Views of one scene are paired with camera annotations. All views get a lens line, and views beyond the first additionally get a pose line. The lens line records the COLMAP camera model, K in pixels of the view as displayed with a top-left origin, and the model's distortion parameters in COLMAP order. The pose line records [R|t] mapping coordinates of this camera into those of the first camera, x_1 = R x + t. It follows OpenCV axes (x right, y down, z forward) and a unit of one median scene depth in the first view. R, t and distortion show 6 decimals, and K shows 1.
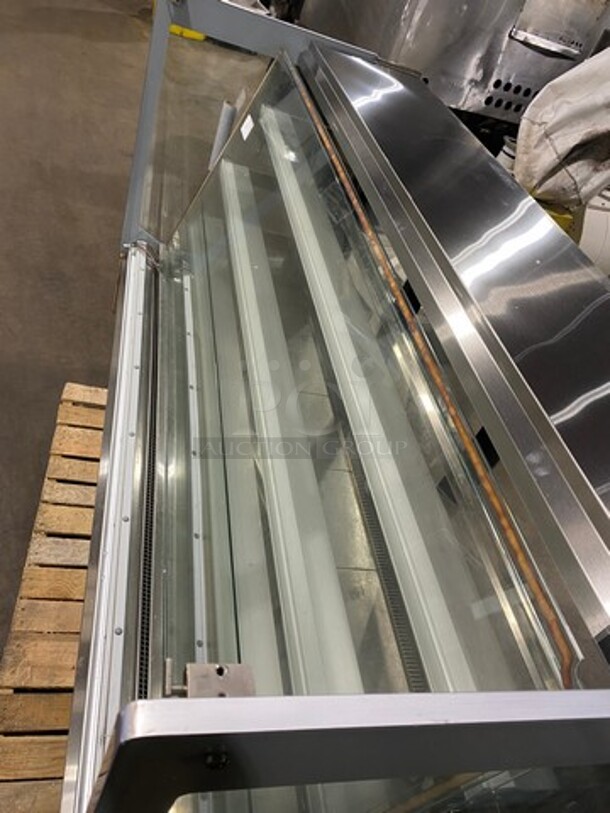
lens RADIAL K [[621.4, 0, 304.2], [0, 621.4, 407.8], [0, 0, 1]] dist [0.008664, 0.001367]
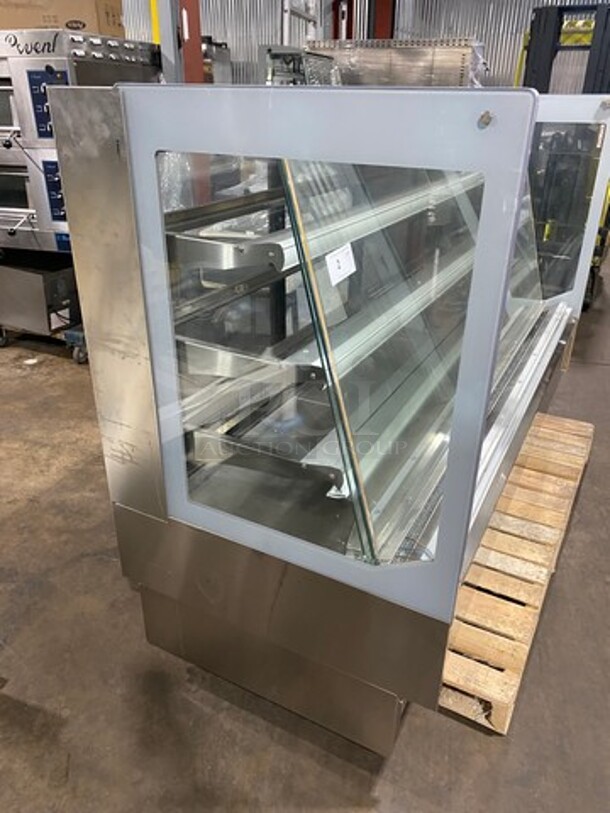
lens RADIAL K [[621.4, 0, 303.5], [0, 621.4, 406.5], [0, 0, 1]] dist [0.008664, 0.001367]
pose [[-0.747197, -0.562497, 0.353967, -0.317376], [0.182489, 0.338481, 0.923108, -0.901599], [-0.639057, 0.754339, -0.150262, 1.150604]]
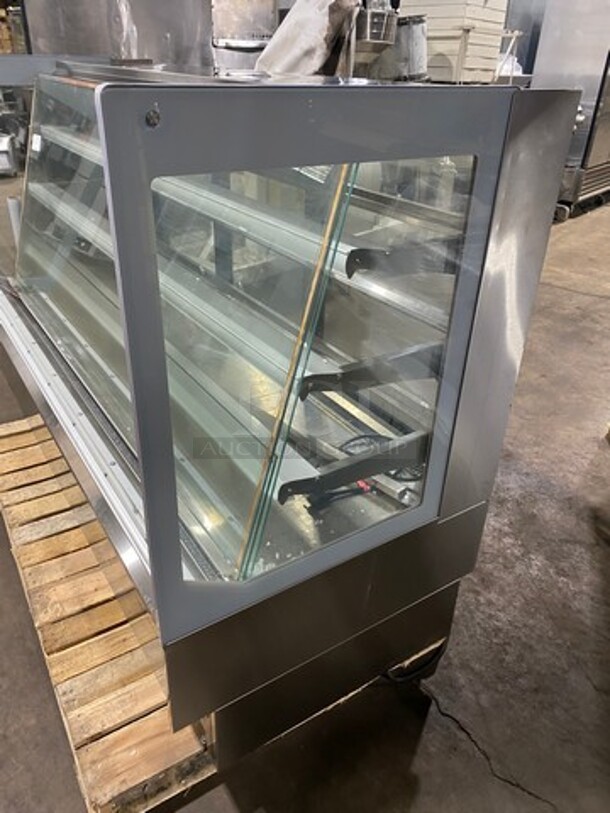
lens RADIAL K [[621.4, 0, 303.8], [0, 621.4, 404.7], [0, 0, 1]] dist [0.008664, 0.001367]
pose [[0.875799, -0.443437, 0.190631, -0.088062], [0.463643, 0.882686, -0.076812, 0.302964], [-0.134206, 0.155657, 0.978652, -0.147444]]
